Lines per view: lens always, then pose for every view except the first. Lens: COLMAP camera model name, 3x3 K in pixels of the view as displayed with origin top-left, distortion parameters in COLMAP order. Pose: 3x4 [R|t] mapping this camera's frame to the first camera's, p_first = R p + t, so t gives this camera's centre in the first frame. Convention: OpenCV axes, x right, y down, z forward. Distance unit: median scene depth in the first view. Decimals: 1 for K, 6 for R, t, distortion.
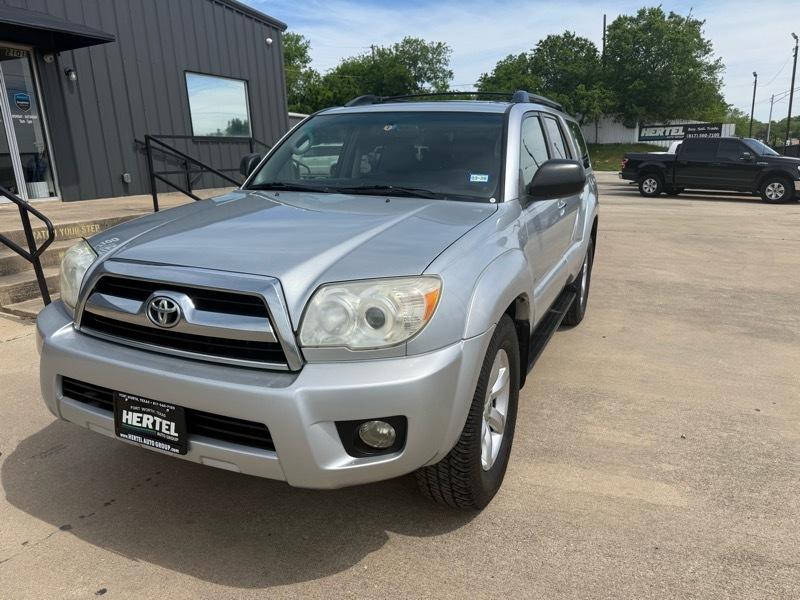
lens RADIAL K [[564.6, 0, 402.2], [0, 564.6, 301.9], [0, 0, 1]] dist [0.004194, -0.001196]
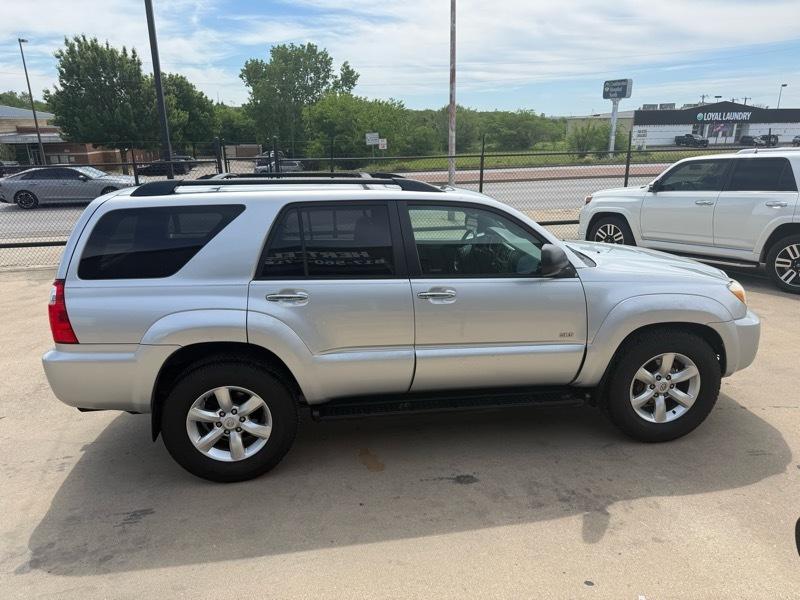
lens RADIAL K [[564.1, 0, 397.1], [0, 564.1, 307.3], [0, 0, 1]] dist [0.005565, -0.005504]
pose [[-0.519990, -0.228645, 0.823001, -0.070483], [0.241143, 0.885020, 0.398234, -0.046034], [-0.819427, 0.405539, -0.405066, 0.123515]]
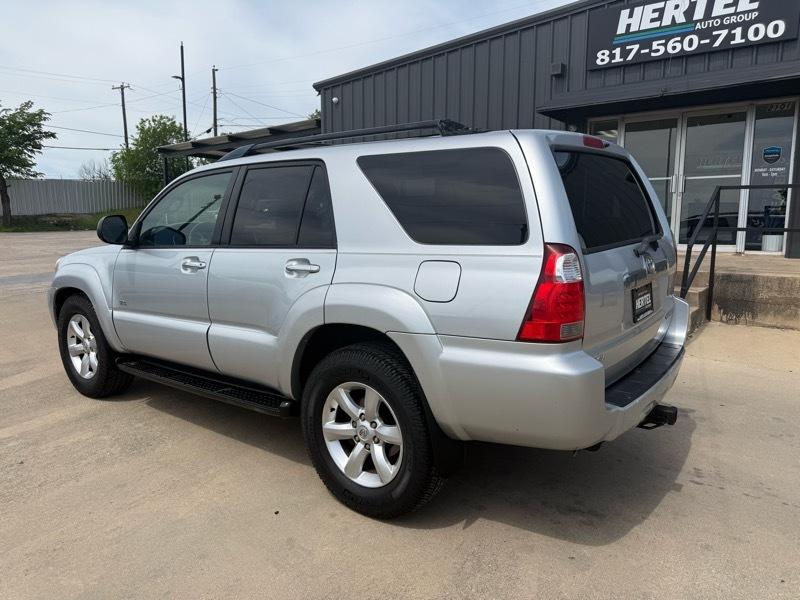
lens RADIAL K [[571.5, 0, 401.2], [0, 571.5, 298.8], [0, 0, 1]] dist [0.005516, -0.005361]
pose [[-0.229135, 0.156595, -0.960716, 0.084417], [-0.242148, 0.946778, 0.212076, -0.030189], [0.942795, 0.281230, -0.179021, 0.112957]]
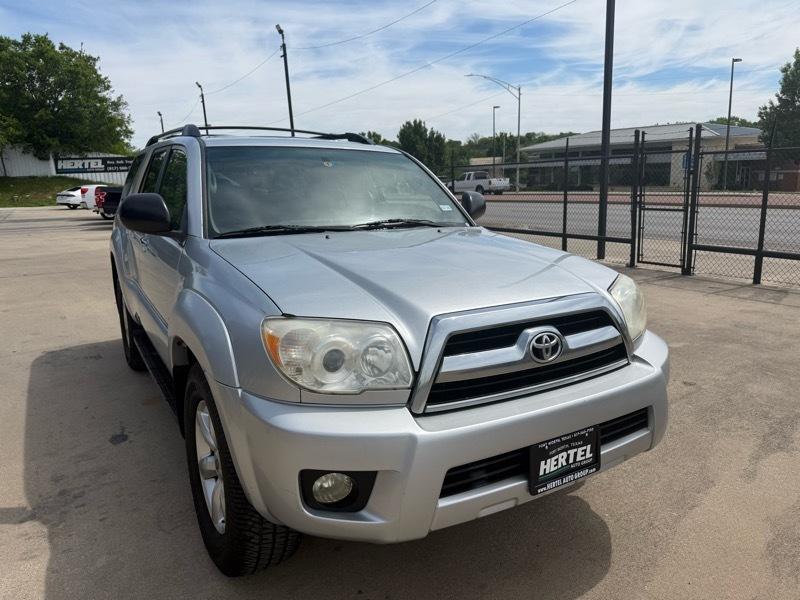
lens RADIAL K [[571.4, 0, 402.4], [0, 571.4, 296.2], [0, 0, 1]] dist [0.000112, -0.005275]
pose [[0.570171, -0.174614, 0.802754, -0.052900], [0.226747, 0.972643, 0.050517, -0.006961], [-0.789614, 0.153218, 0.594166, 0.022820]]
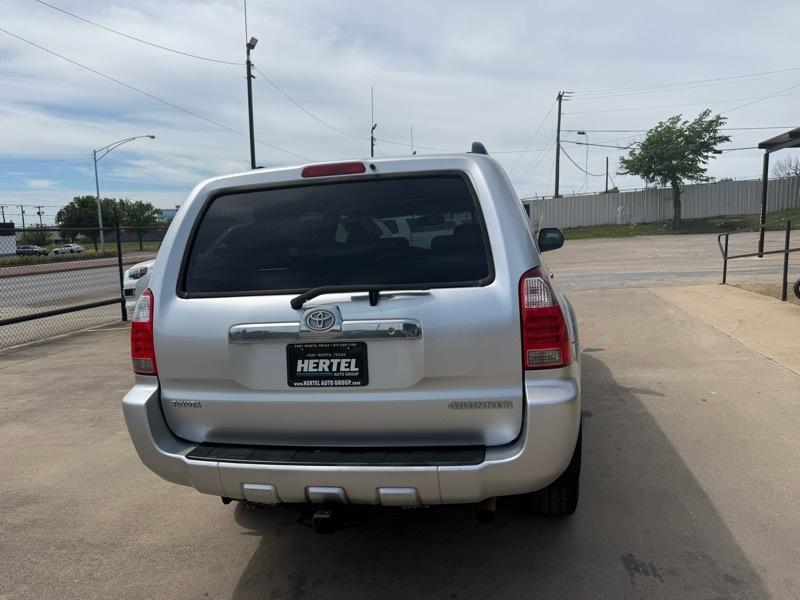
lens RADIAL K [[571.1, 0, 402.3], [0, 571.1, 297.9], [0, 0, 1]] dist [0.032848, -0.038813]
pose [[-0.976147, 0.076170, -0.203308, 0.026939], [-0.003643, 0.930556, 0.366131, -0.045276], [0.217078, 0.358139, -0.908082, 0.166050]]
